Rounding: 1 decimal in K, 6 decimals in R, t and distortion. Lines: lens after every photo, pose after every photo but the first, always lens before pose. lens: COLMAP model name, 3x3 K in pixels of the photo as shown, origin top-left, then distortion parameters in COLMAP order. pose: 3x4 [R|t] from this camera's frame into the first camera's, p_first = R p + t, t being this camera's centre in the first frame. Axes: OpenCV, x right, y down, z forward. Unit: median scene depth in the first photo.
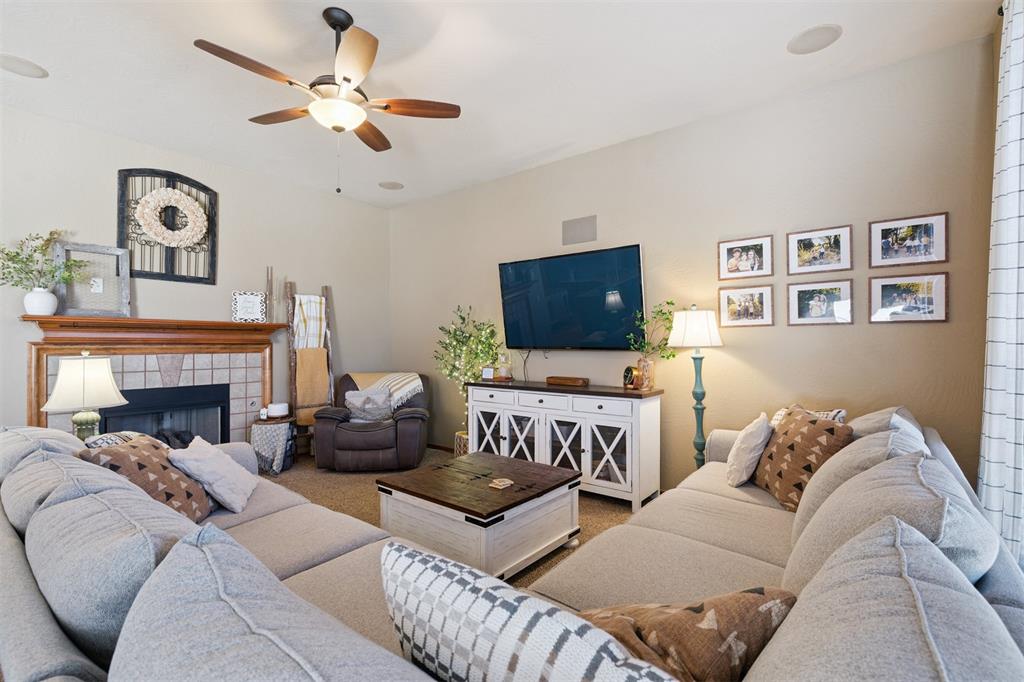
lens RADIAL K [[464.8, 0, 508.4], [0, 464.8, 342.6], [0, 0, 1]] dist [-0.007619, 0.002471]
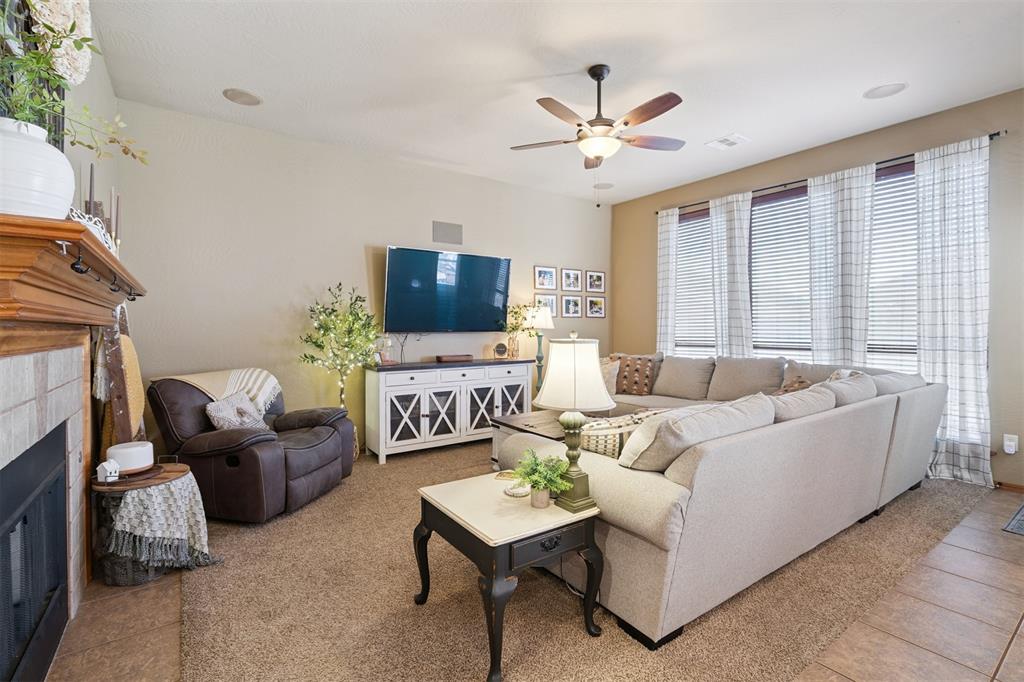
lens RADIAL K [[464.8, 0, 513.5], [0, 464.8, 333.0], [0, 0, 1]] dist [-0.007619, 0.002471]
pose [[0.265531, -0.010880, 0.964041, -1.147772], [0.002662, 0.999941, 0.010551, 0.006336], [-0.964099, -0.000235, 0.265544, 0.612479]]
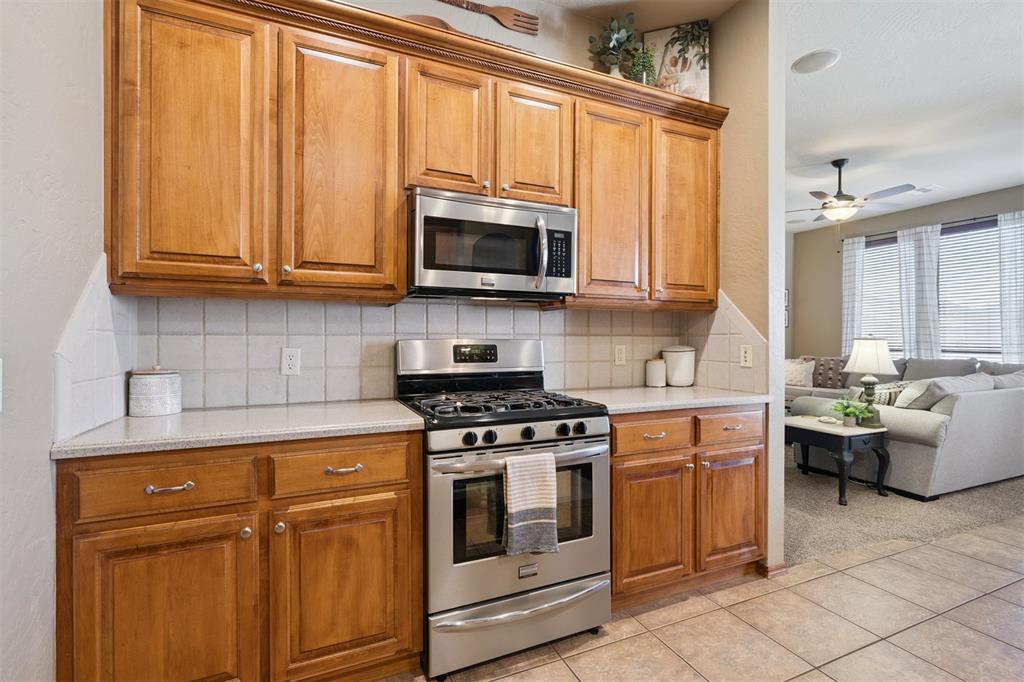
lens RADIAL K [[464.8, 0, 505.8], [0, 464.8, 338.0], [0, 0, 1]] dist [-0.007619, 0.002471]
pose [[0.463649, -0.000138, 0.886019, -1.850341], [-0.003522, 0.999992, 0.001999, 0.019759], [-0.886012, -0.004047, 0.463644, 0.915983]]
